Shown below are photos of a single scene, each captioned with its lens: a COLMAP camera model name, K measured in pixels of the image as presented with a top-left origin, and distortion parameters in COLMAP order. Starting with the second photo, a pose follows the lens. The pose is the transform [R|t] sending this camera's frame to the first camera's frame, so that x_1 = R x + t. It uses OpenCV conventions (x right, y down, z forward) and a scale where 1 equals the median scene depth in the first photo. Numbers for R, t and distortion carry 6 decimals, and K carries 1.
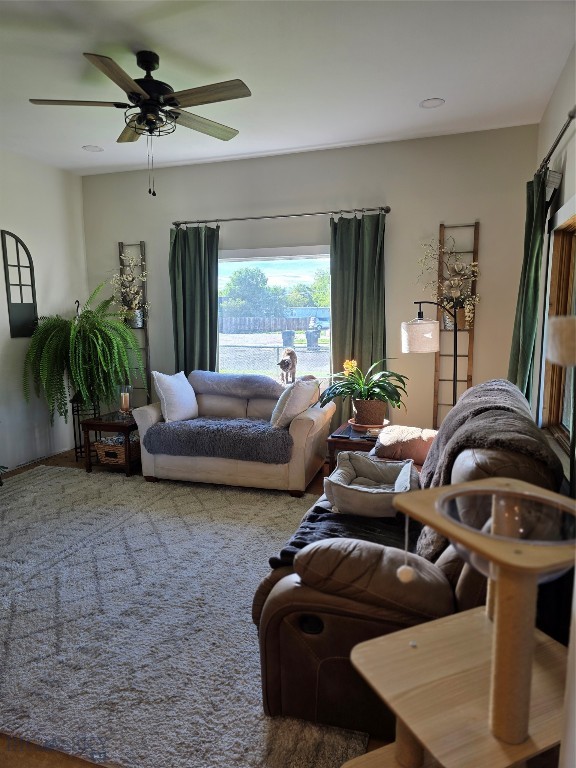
lens RADIAL K [[513.0, 0, 288.3], [0, 513.0, 388.4], [0, 0, 1]] dist [0.047115, -0.037216]
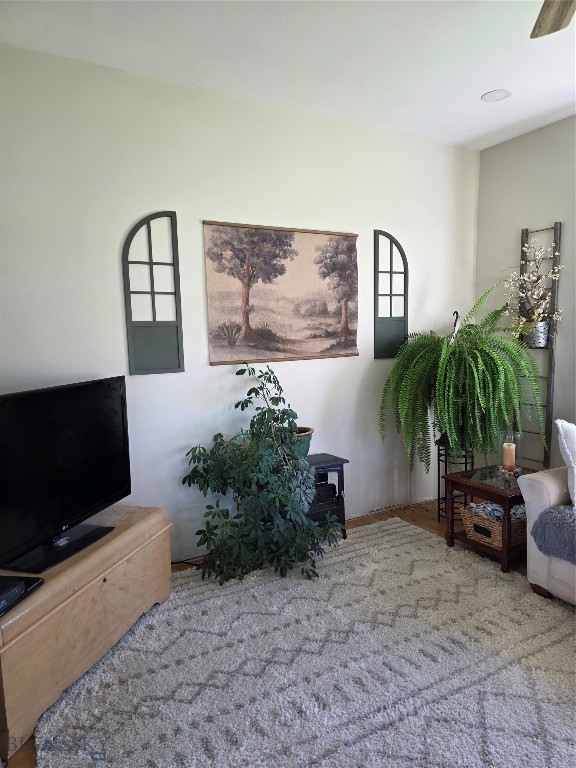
lens RADIAL K [[513.0, 0, 290.4], [0, 513.0, 384.3], [0, 0, 1]] dist [0.047115, -0.037216]
pose [[0.744939, 0.066594, -0.663800, -0.083853], [-0.085947, 0.996294, 0.003498, -0.046959], [0.661573, 0.054446, 0.747902, 0.289501]]
